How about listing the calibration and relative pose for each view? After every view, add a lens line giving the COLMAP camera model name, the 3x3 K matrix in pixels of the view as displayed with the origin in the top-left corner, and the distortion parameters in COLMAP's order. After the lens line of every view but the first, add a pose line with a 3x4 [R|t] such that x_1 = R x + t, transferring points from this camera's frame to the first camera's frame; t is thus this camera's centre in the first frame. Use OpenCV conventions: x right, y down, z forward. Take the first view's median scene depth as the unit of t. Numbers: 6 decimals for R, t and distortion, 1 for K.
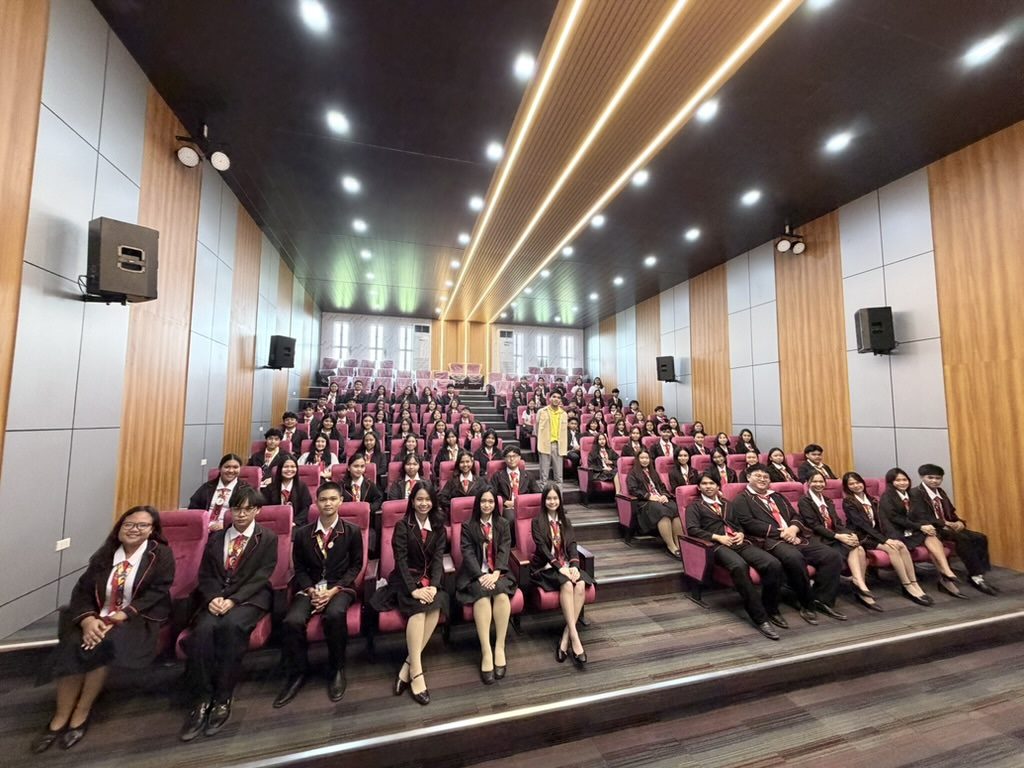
lens RADIAL K [[404.5, 0, 509.0], [0, 404.5, 383.9], [0, 0, 1]] dist [-0.000531, -0.000315]
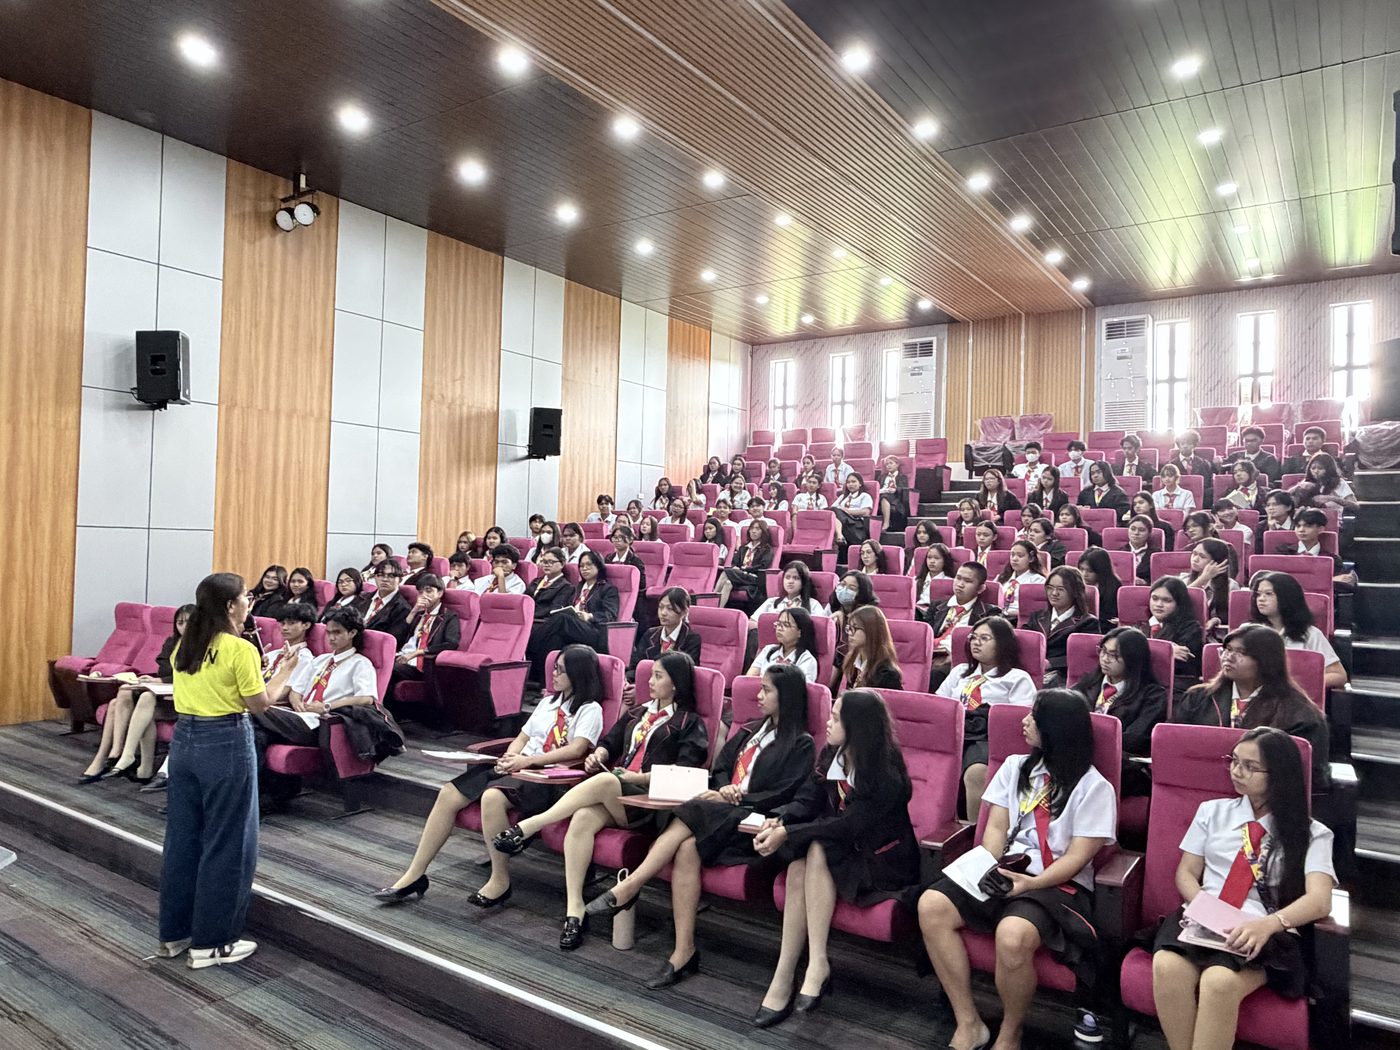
lens RADIAL K [[933.1, 0, 700.0], [0, 933.1, 525.0], [0, 0, 1]] dist [-0.005147, 0.002592]
pose [[0.650627, -0.004256, -0.759386, 1.084566], [0.041627, 0.998681, 0.030068, 0.052120], [0.758256, -0.051174, 0.649946, 0.294420]]
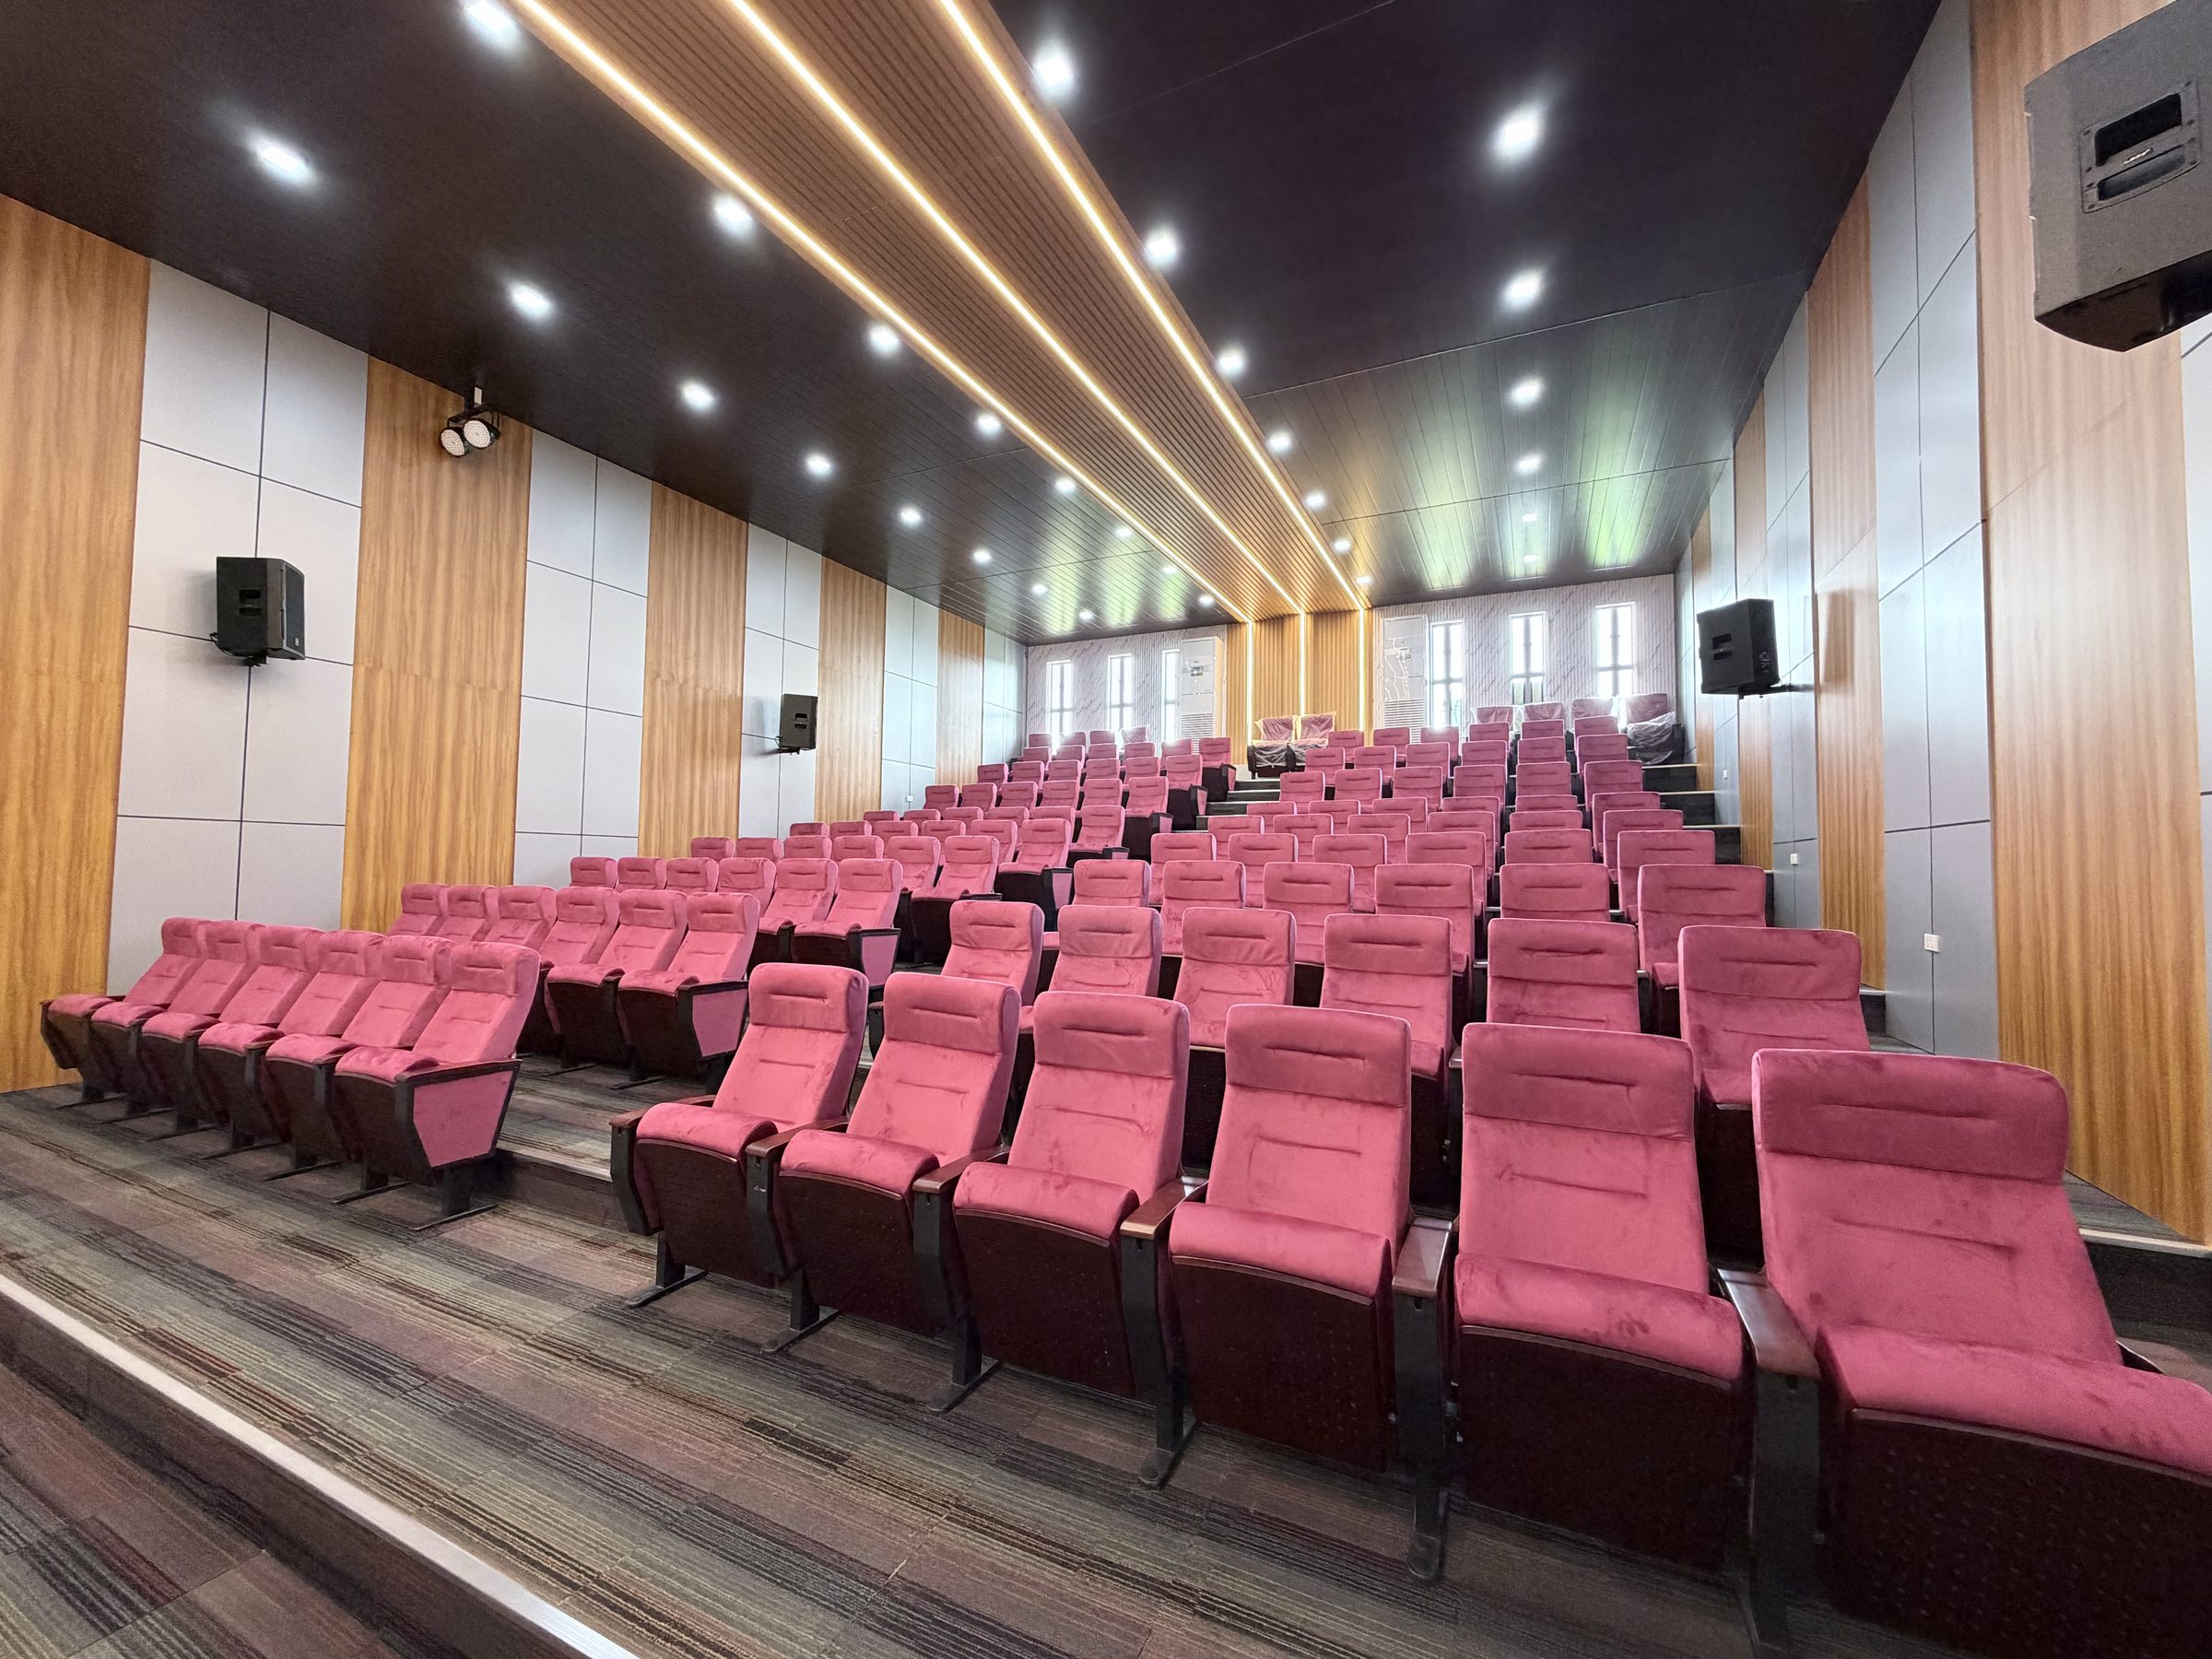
lens RADIAL K [[873.8, 0, 1099.5], [0, 873.8, 829.4], [0, 0, 1]] dist [-0.000531, -0.000315]
pose [[0.753060, -0.024137, -0.657509, 0.853928], [0.046401, 0.998787, 0.016479, 0.107371], [0.656313, -0.042919, 0.753267, 0.482633]]
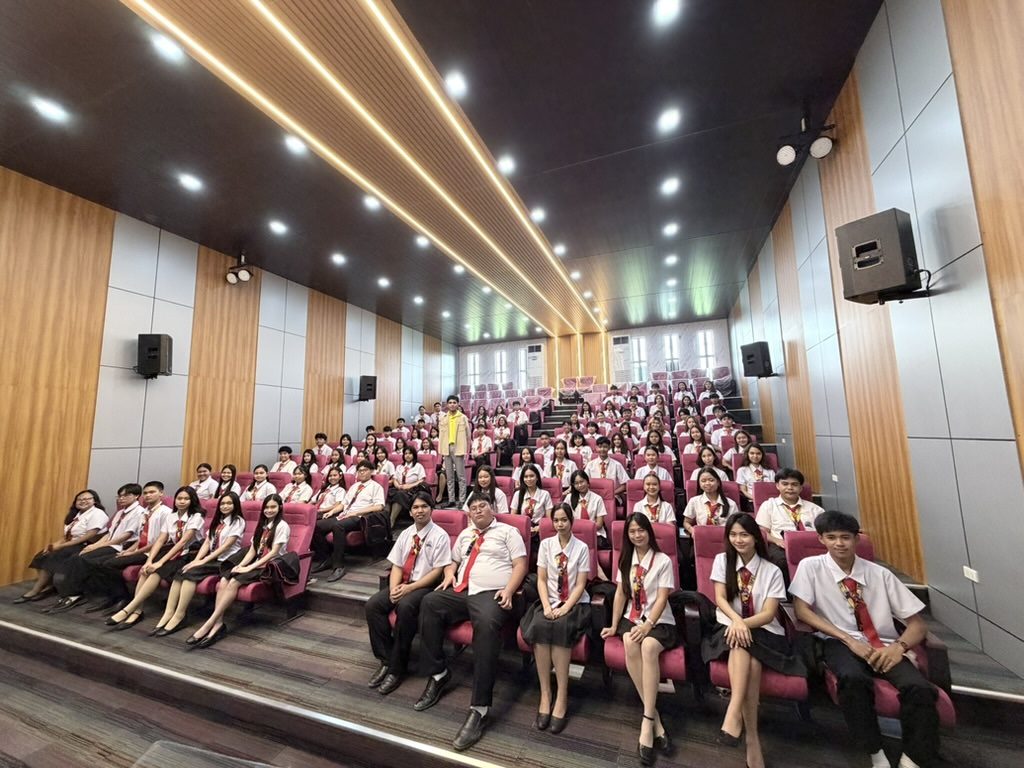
lens RADIAL K [[404.5, 0, 509.0], [0, 404.5, 383.9], [0, 0, 1]] dist [-0.000531, -0.000315]
pose [[0.805454, -0.094834, -0.585022, 0.856151], [0.073109, 0.995474, -0.060714, 0.033373], [0.588132, 0.006132, 0.808742, 0.290325]]
